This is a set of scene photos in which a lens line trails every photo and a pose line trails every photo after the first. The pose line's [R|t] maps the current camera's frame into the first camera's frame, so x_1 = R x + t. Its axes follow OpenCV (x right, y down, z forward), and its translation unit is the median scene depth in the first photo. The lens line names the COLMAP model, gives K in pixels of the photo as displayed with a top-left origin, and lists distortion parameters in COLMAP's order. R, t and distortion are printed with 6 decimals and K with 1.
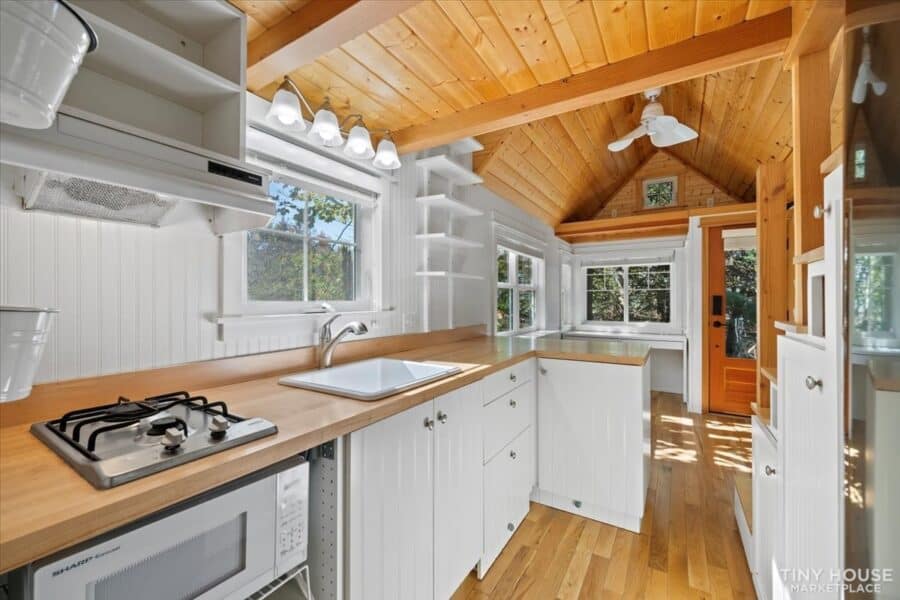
lens RADIAL K [[367.9, 0, 450.5], [0, 367.9, 298.2], [0, 0, 1]] dist [0.005210, -0.001710]
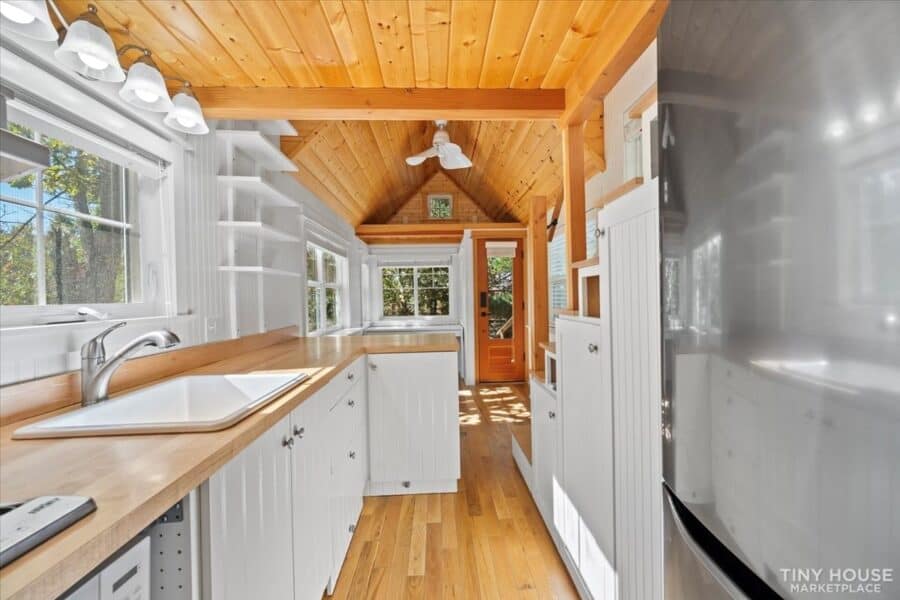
lens RADIAL K [[354.3, 0, 455.3], [0, 354.3, 298.1], [0, 0, 1]] dist [-0.001416, 0.000120]
pose [[0.823251, -0.019817, 0.567331, -0.097602], [0.017840, 0.999800, 0.009035, 0.001907], [-0.567397, 0.002683, 0.823440, 0.046942]]
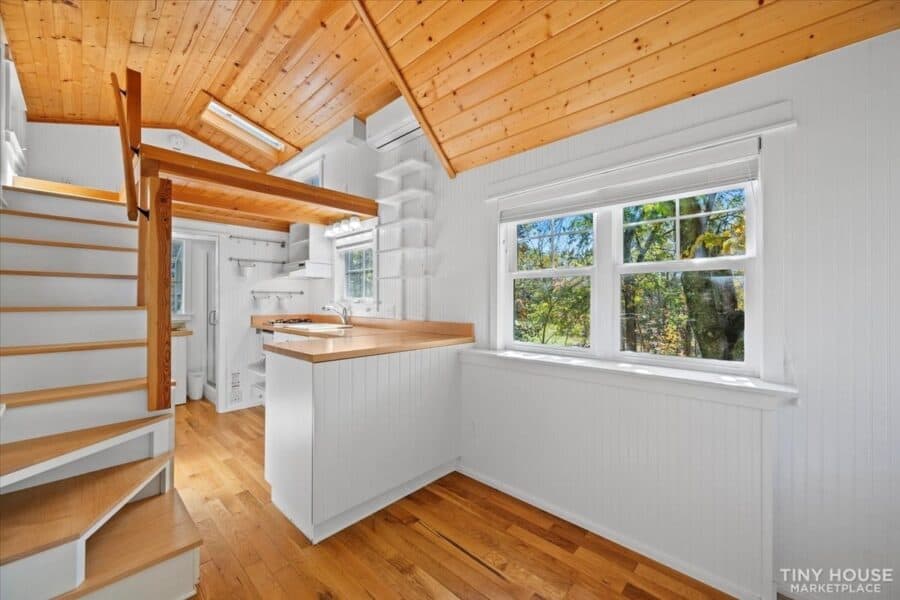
lens RADIAL K [[354.3, 0, 449.0], [0, 354.3, 297.4], [0, 0, 1]] dist [-0.001416, 0.000120]
pose [[-0.208680, -0.007711, -0.977954, 1.116144], [0.001872, 0.999964, -0.008284, 0.016663], [0.977982, -0.003559, -0.208658, 1.340929]]
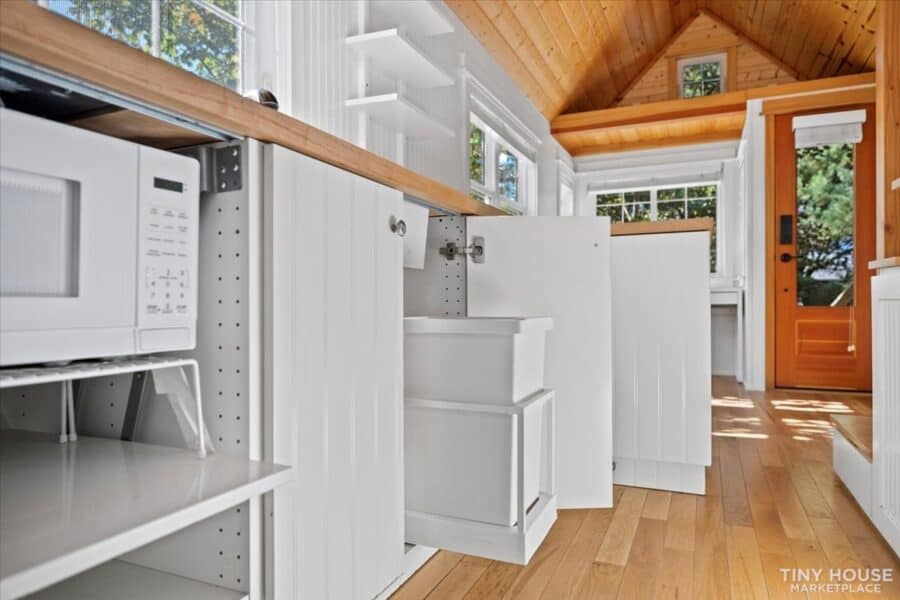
lens RADIAL K [[577.7, 0, 453.0], [0, 577.7, 304.4], [0, 0, 1]] dist [0.000285, 0.002181]
pose [[0.990496, -0.005918, 0.137417, -0.047510], [0.005274, 0.999973, 0.005052, 0.224439], [-0.137443, -0.004279, 0.990500, 0.044573]]
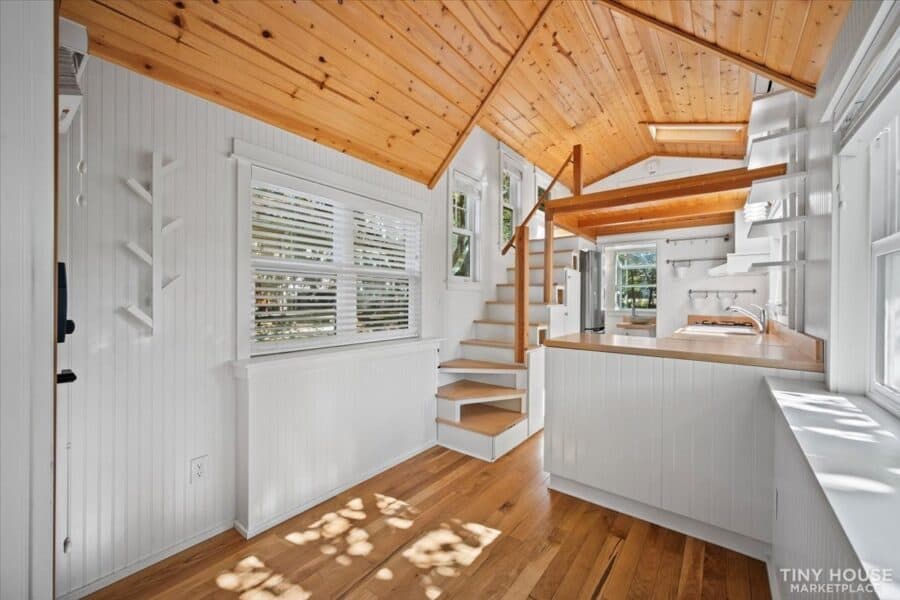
lens RADIAL K [[354.3, 0, 447.3], [0, 354.3, 297.6], [0, 0, 1]] dist [-0.001416, 0.000120]
pose [[-0.992651, -0.007746, 0.120763, 0.645869], [-0.008433, 0.999951, -0.005183, 0.021671], [-0.120717, -0.006164, -0.992668, 1.849375]]
